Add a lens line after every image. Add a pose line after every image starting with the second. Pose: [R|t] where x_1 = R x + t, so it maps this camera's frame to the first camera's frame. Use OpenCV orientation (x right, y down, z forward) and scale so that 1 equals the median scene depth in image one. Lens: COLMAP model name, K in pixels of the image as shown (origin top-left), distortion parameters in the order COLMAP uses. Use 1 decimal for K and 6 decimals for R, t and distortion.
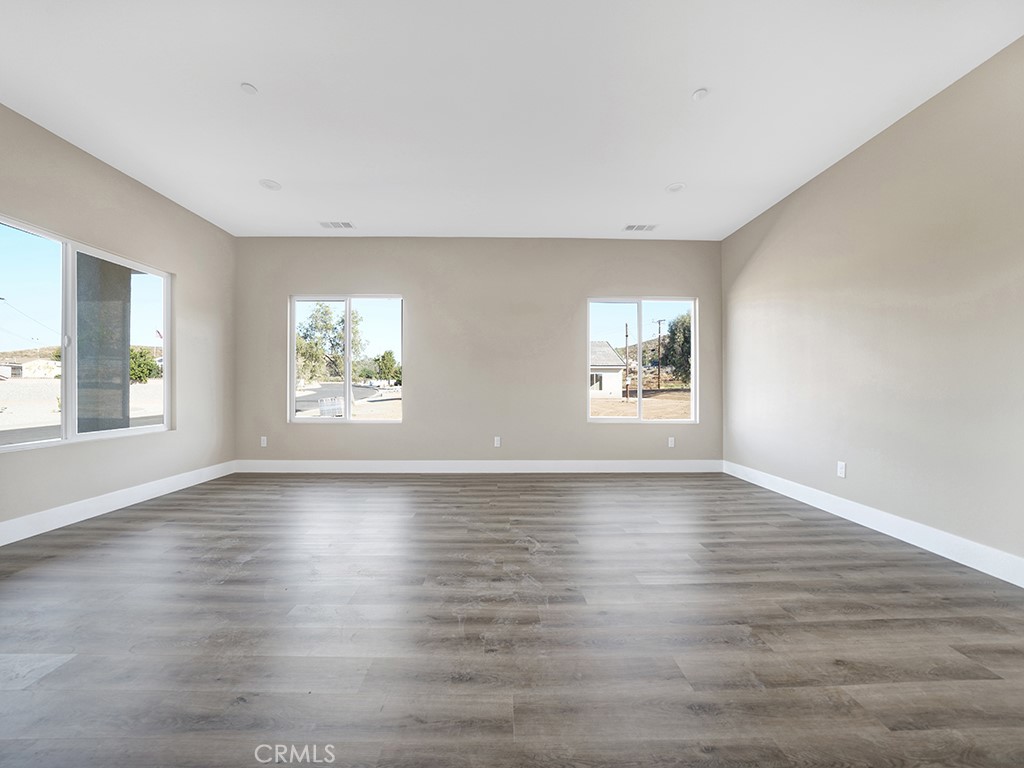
lens RADIAL K [[358.0, 0, 511.1], [0, 358.0, 390.5], [0, 0, 1]] dist [-0.025393, 0.002959]
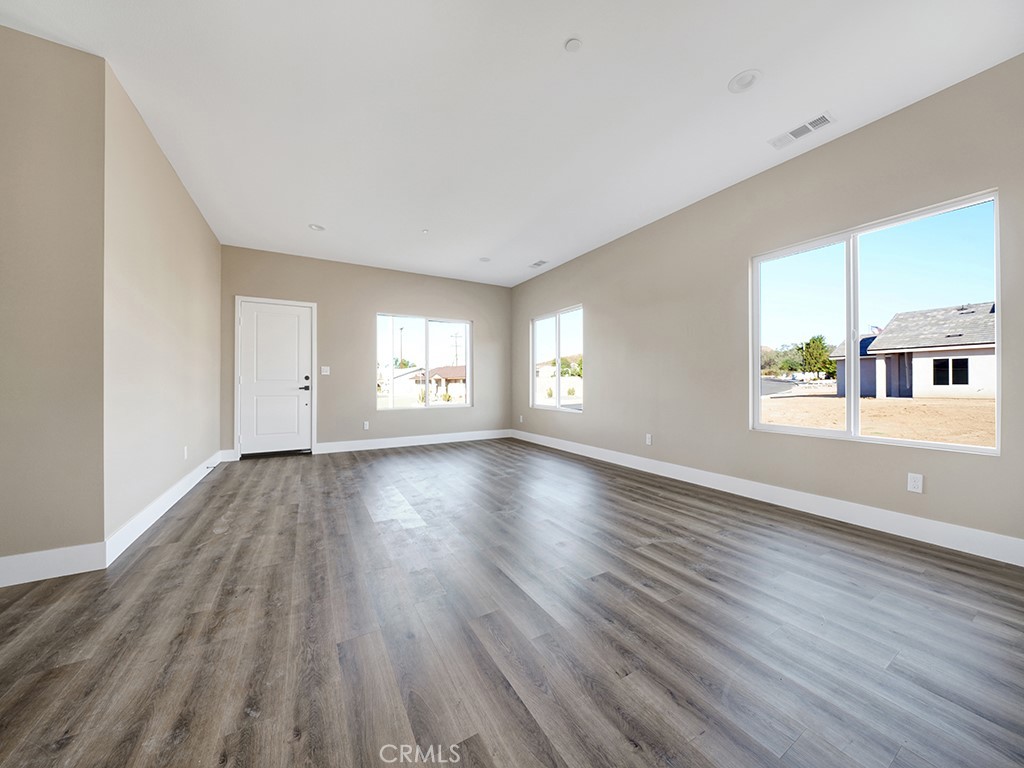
lens RADIAL K [[358.0, 0, 511.1], [0, 358.0, 390.5], [0, 0, 1]] dist [-0.025393, 0.002959]
pose [[0.486275, 0.014075, -0.873693, 0.608994], [-0.000913, 0.999878, 0.015600, -0.000984], [0.873806, -0.006788, 0.486228, 0.219023]]
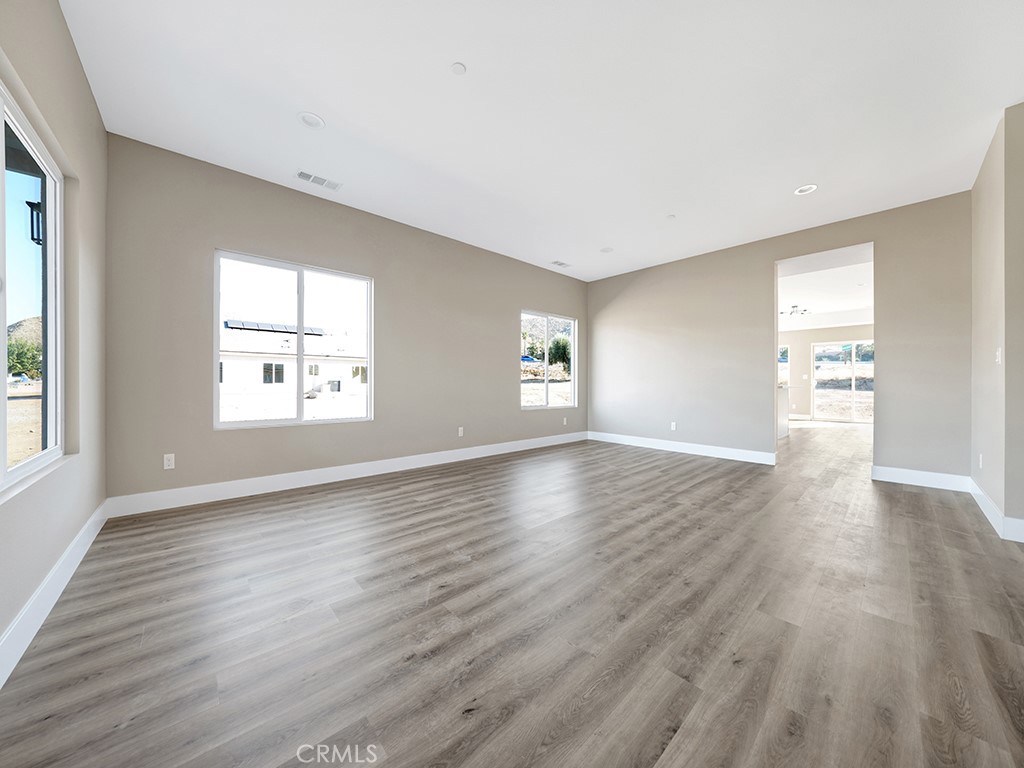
lens RADIAL K [[358.0, 0, 511.1], [0, 358.0, 390.5], [0, 0, 1]] dist [-0.025393, 0.002959]
pose [[0.753921, -0.012046, 0.656854, -0.630406], [-0.000369, 0.999824, 0.018760, -0.001337], [-0.656965, -0.014386, 0.753784, 0.088174]]
